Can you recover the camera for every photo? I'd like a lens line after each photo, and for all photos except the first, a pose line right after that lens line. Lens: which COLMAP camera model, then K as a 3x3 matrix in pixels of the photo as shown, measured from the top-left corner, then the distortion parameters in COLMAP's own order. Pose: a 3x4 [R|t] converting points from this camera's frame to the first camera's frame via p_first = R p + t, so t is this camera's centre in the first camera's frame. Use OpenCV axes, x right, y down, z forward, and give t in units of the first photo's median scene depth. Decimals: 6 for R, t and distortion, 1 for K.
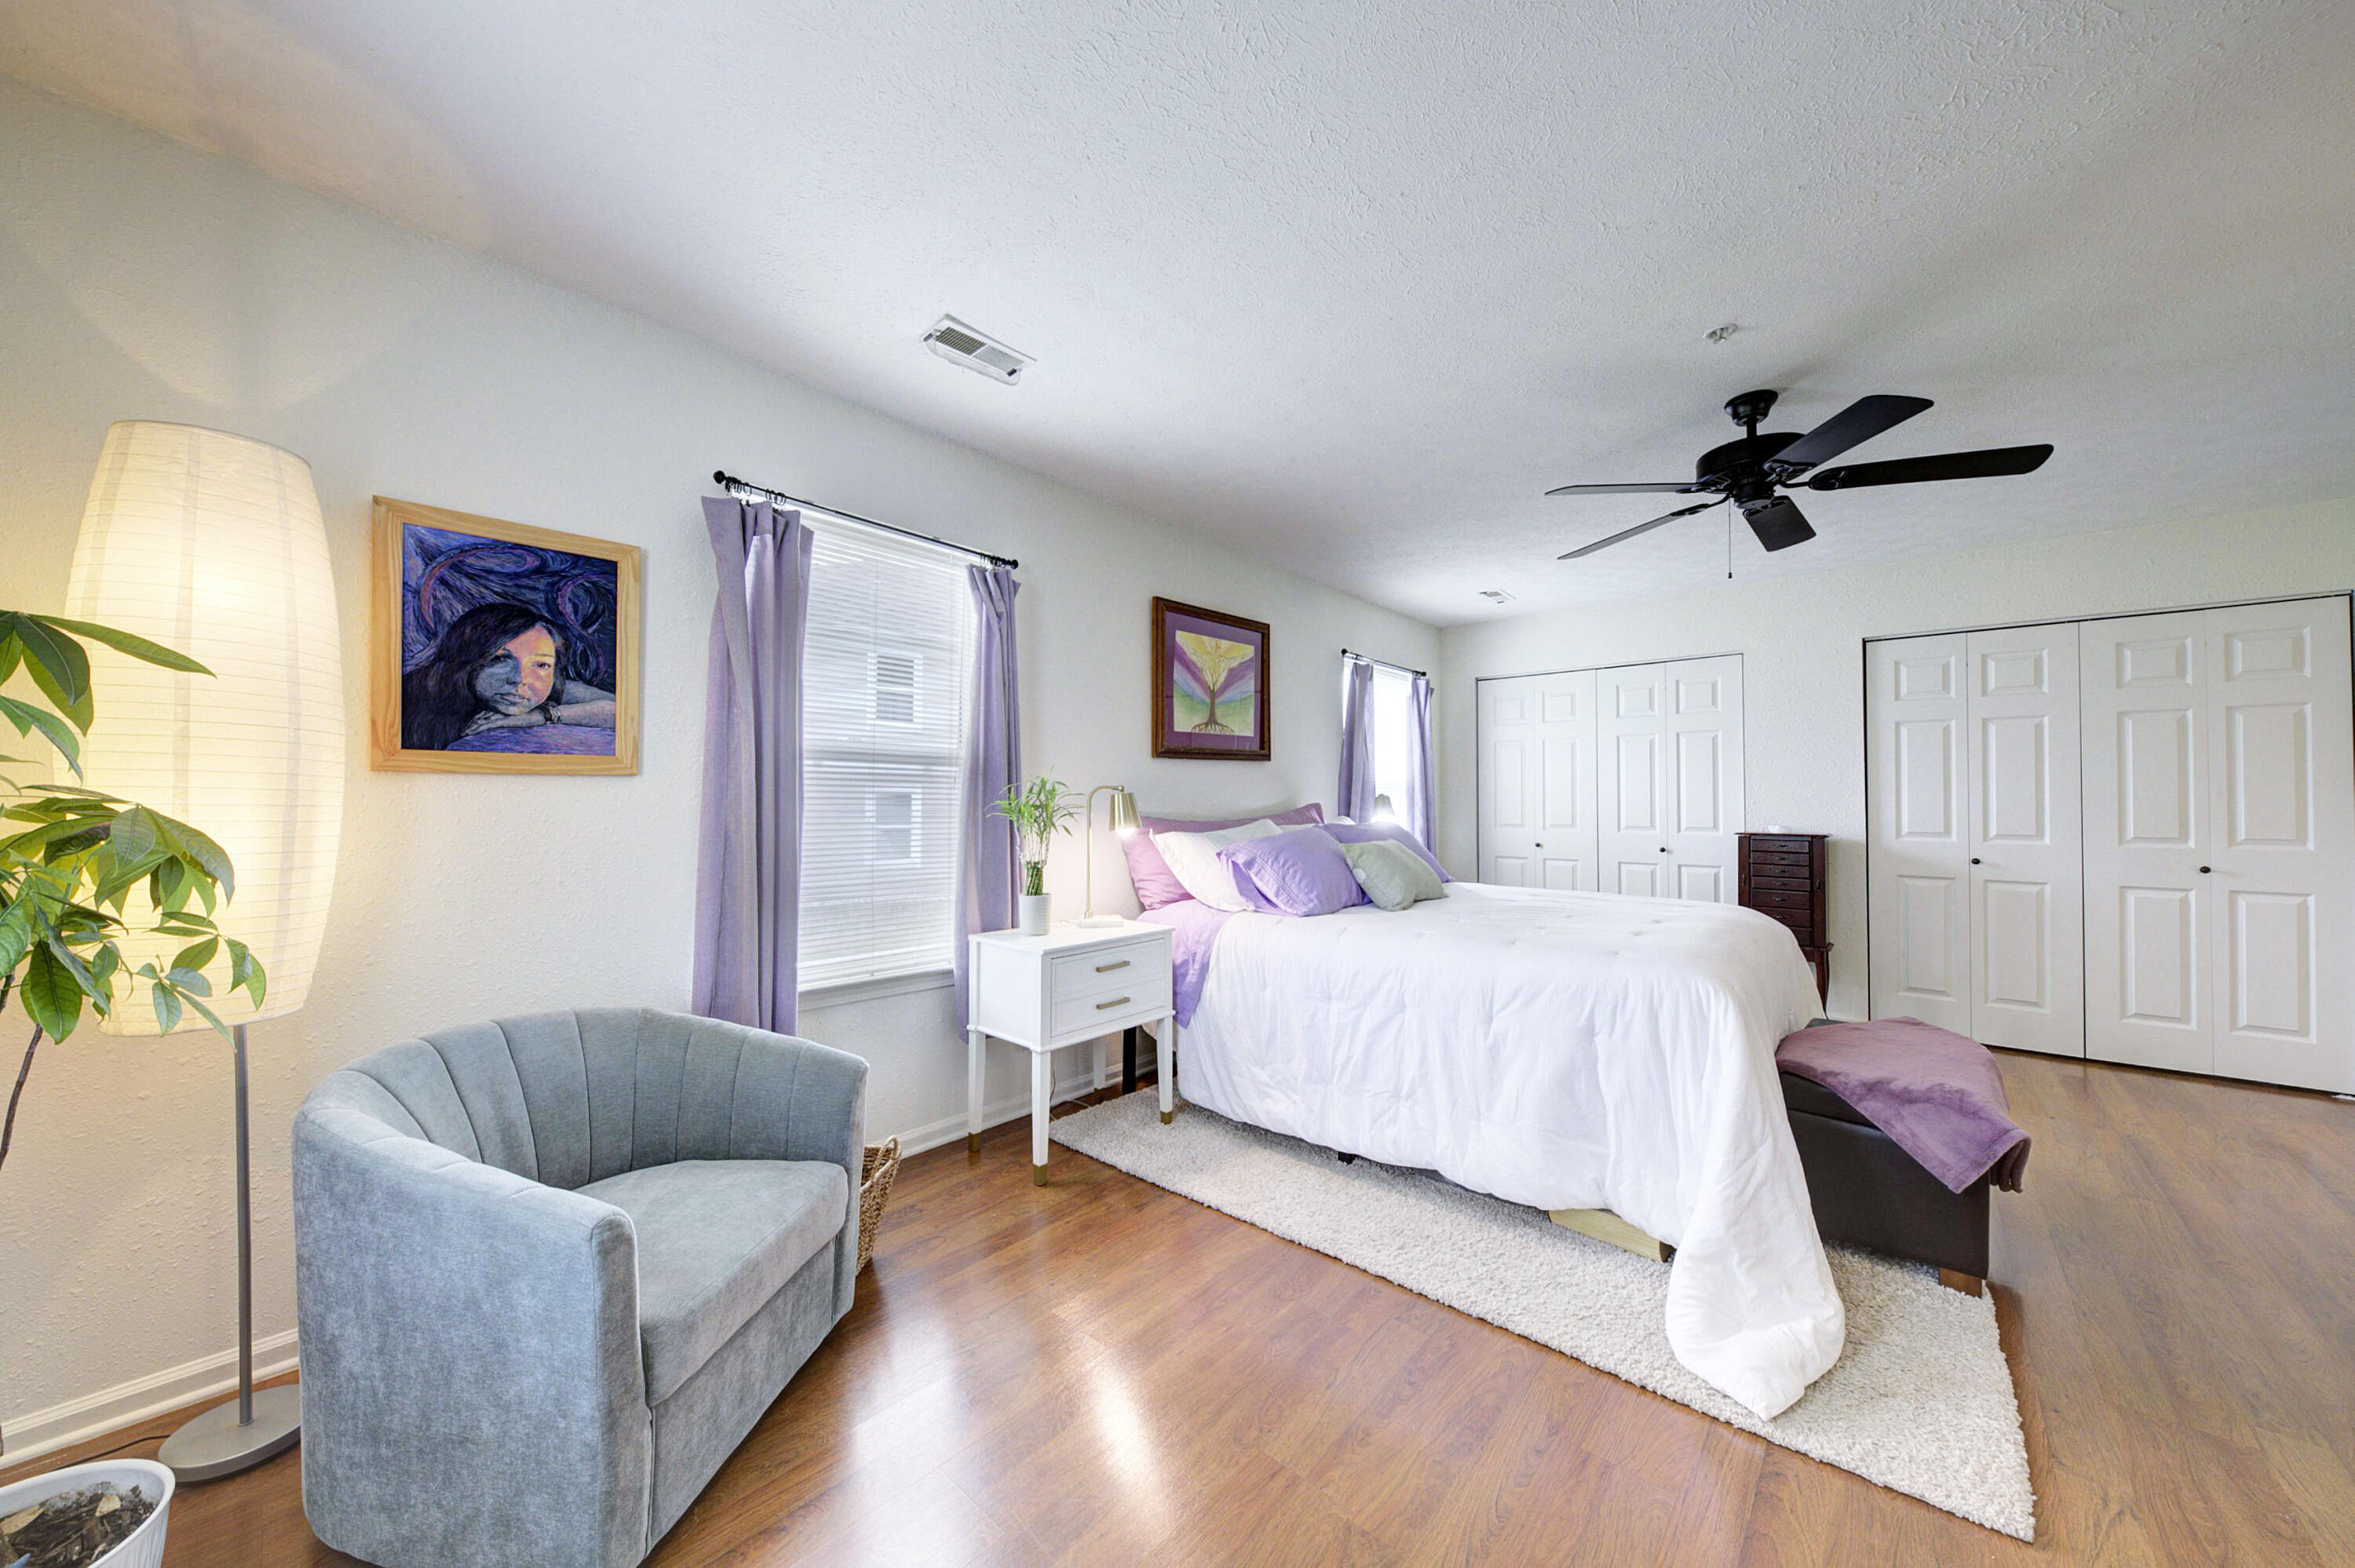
lens RADIAL K [[804.9, 0, 1177.7], [0, 804.9, 787.4], [0, 0, 1]] dist [0.010947, -0.006731]
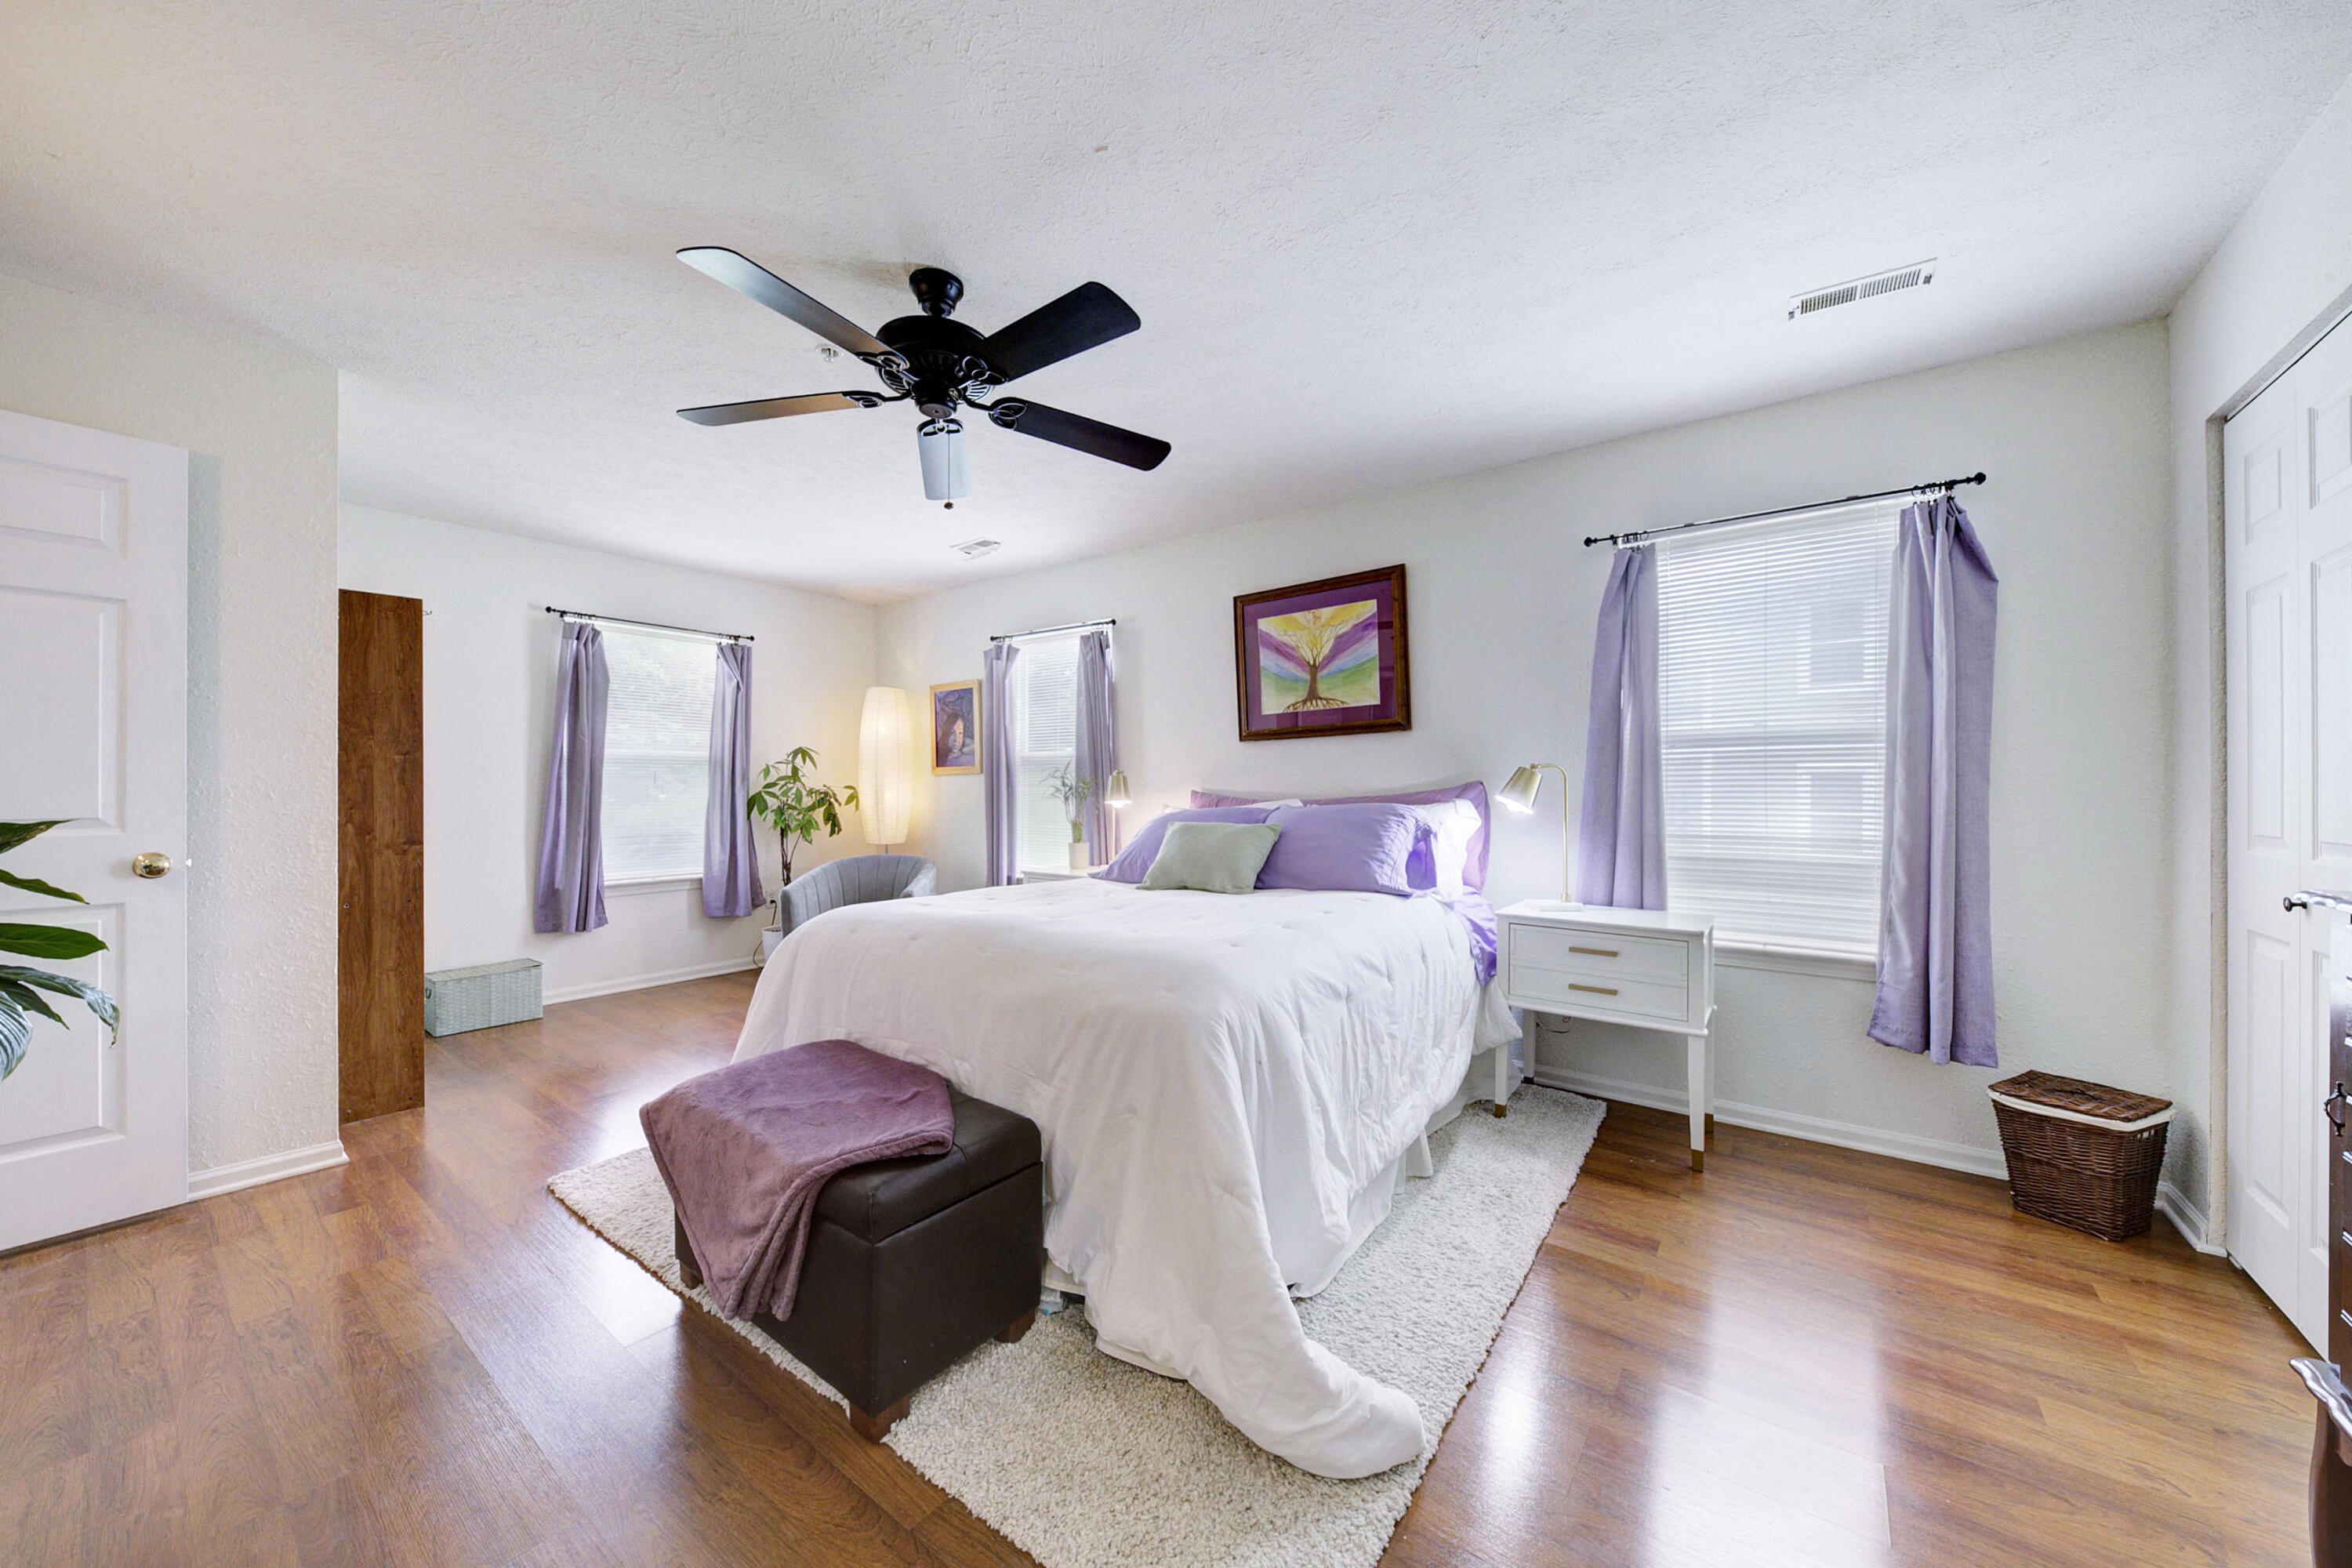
lens RADIAL K [[824.8, 0, 1178.8], [0, 824.8, 787.8], [0, 0, 1]] dist [0.011465, -0.007953]
pose [[0.086622, -0.001337, -0.996240, 1.331839], [0.022184, 0.999754, 0.000587, 0.029078], [0.995994, -0.022151, 0.086630, 0.990035]]
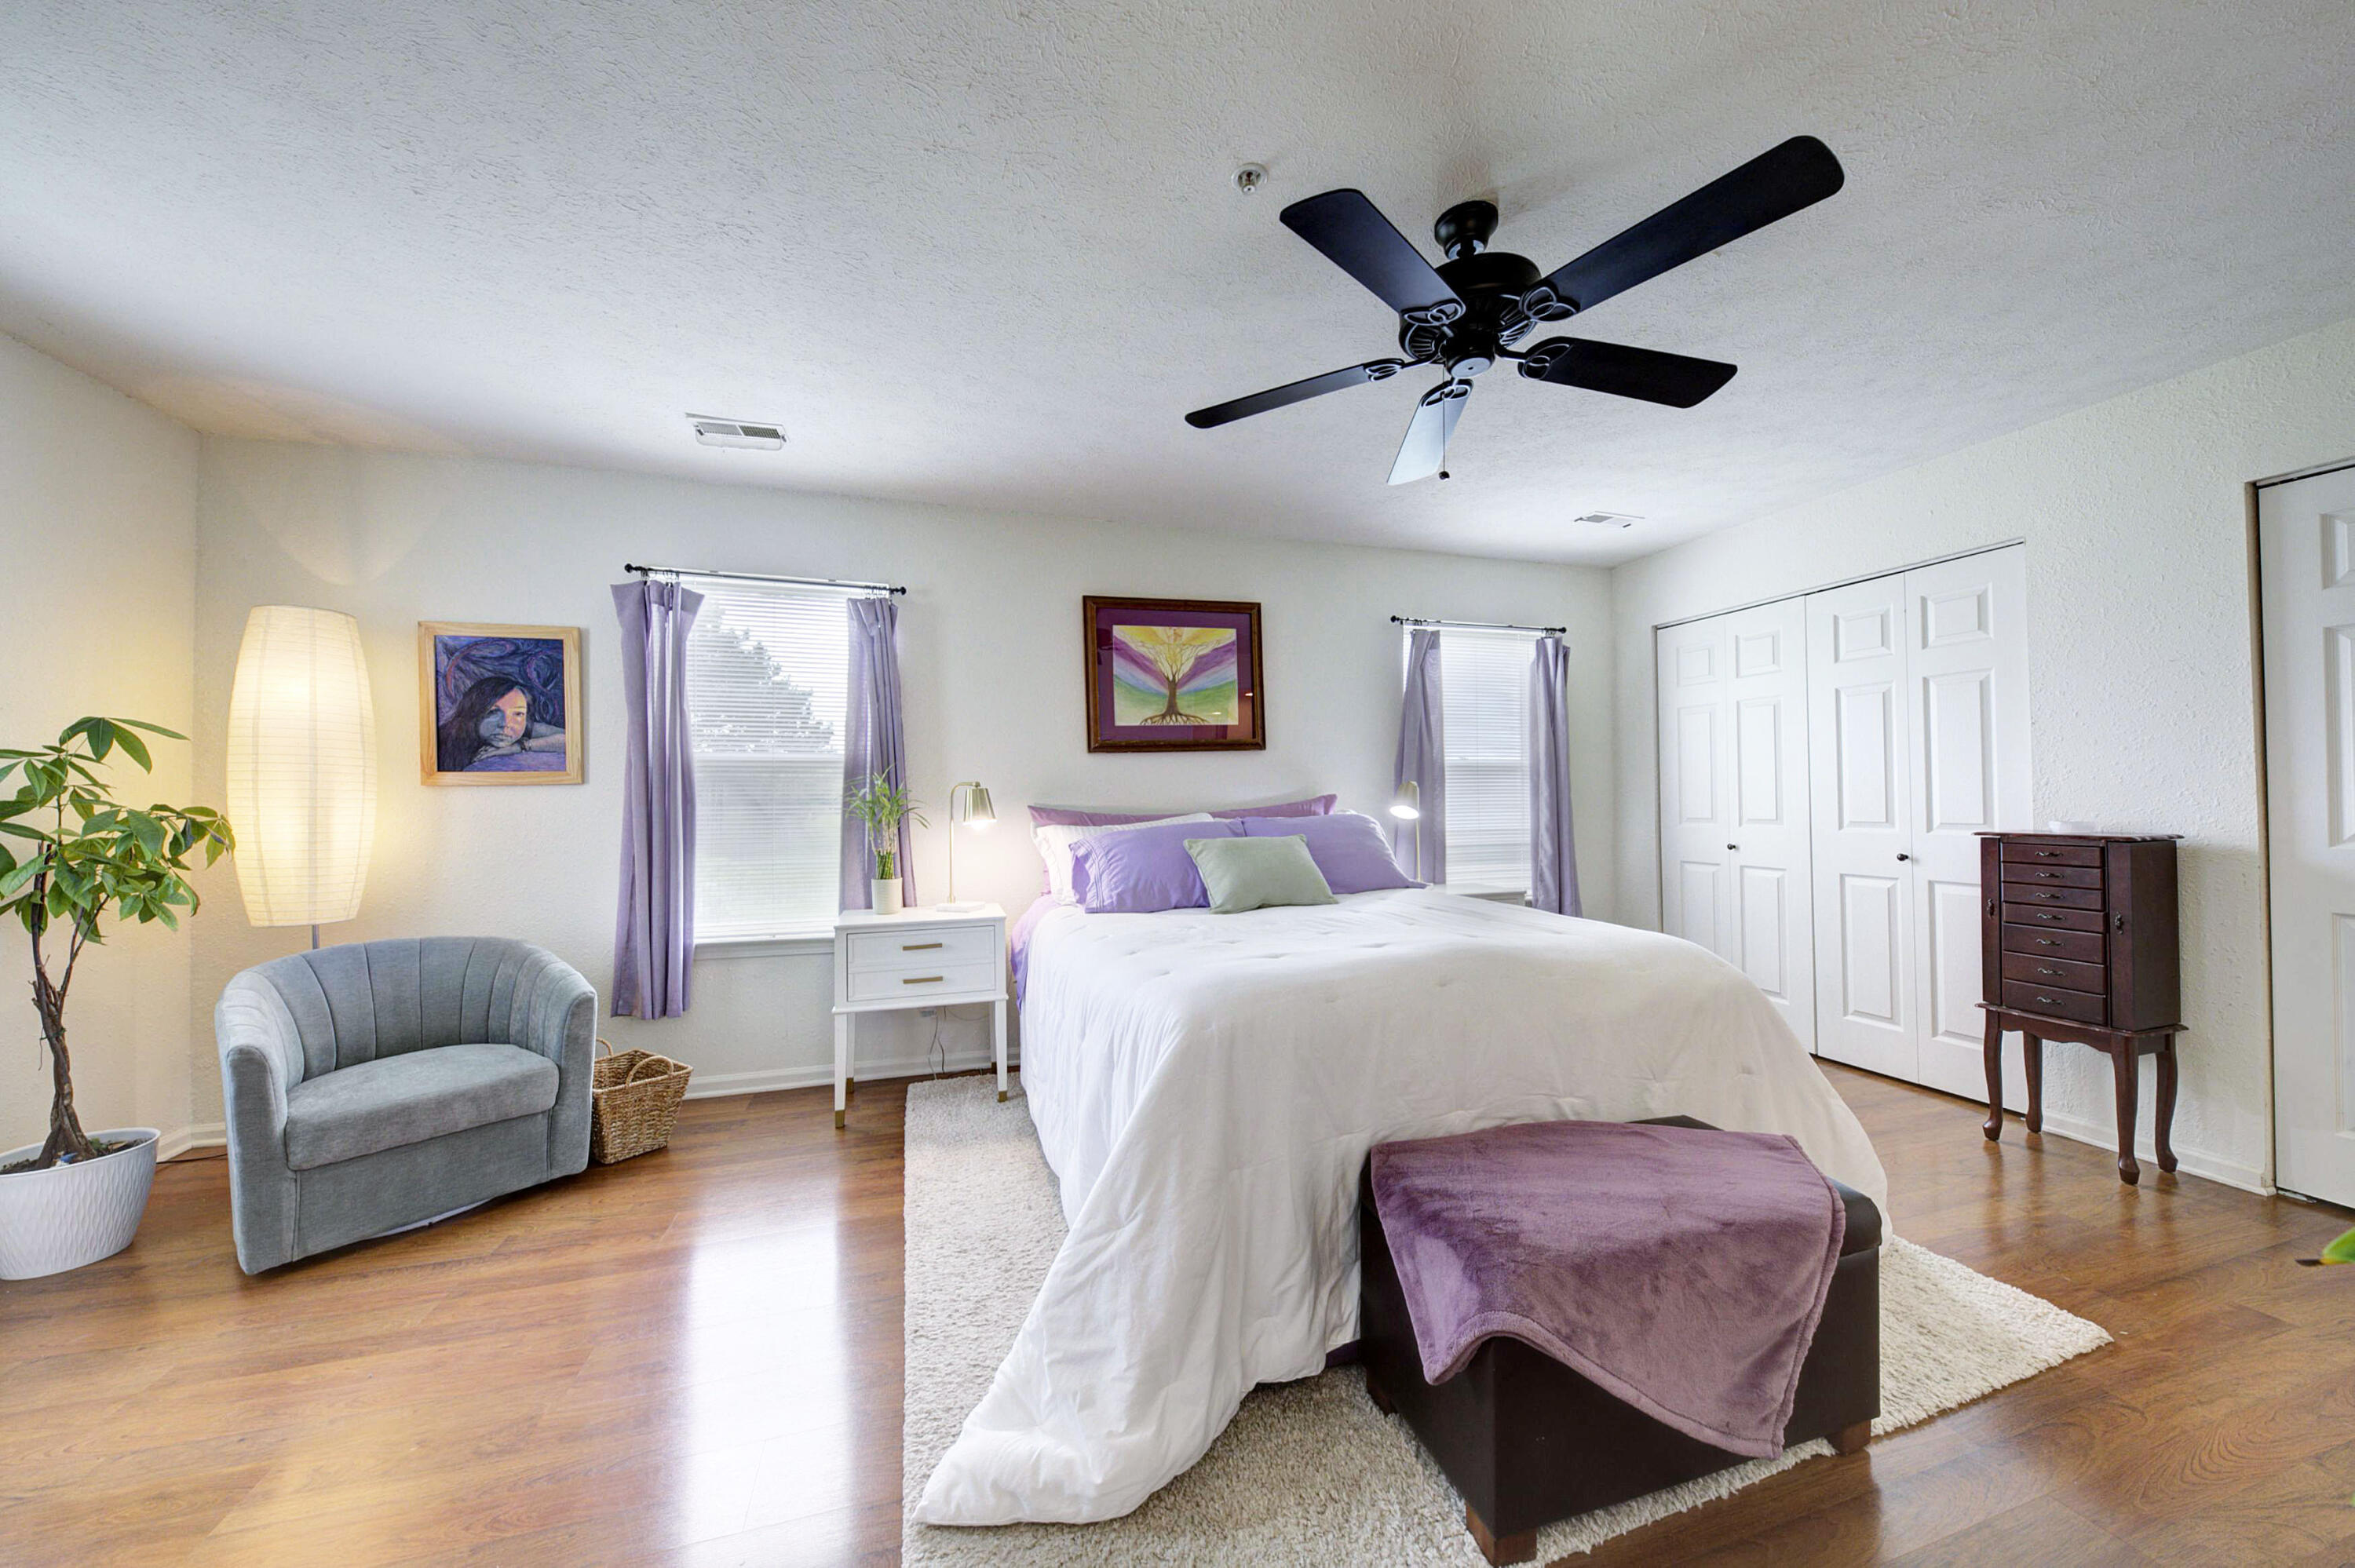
lens RADIAL K [[804.9, 0, 1177.7], [0, 804.9, 787.4], [0, 0, 1]] dist [0.010947, -0.006731]
pose [[0.857840, -0.018422, -0.513586, 0.722012], [0.022589, 0.999743, 0.001871, 0.009418], [0.513420, -0.013206, 0.858036, 0.215788]]
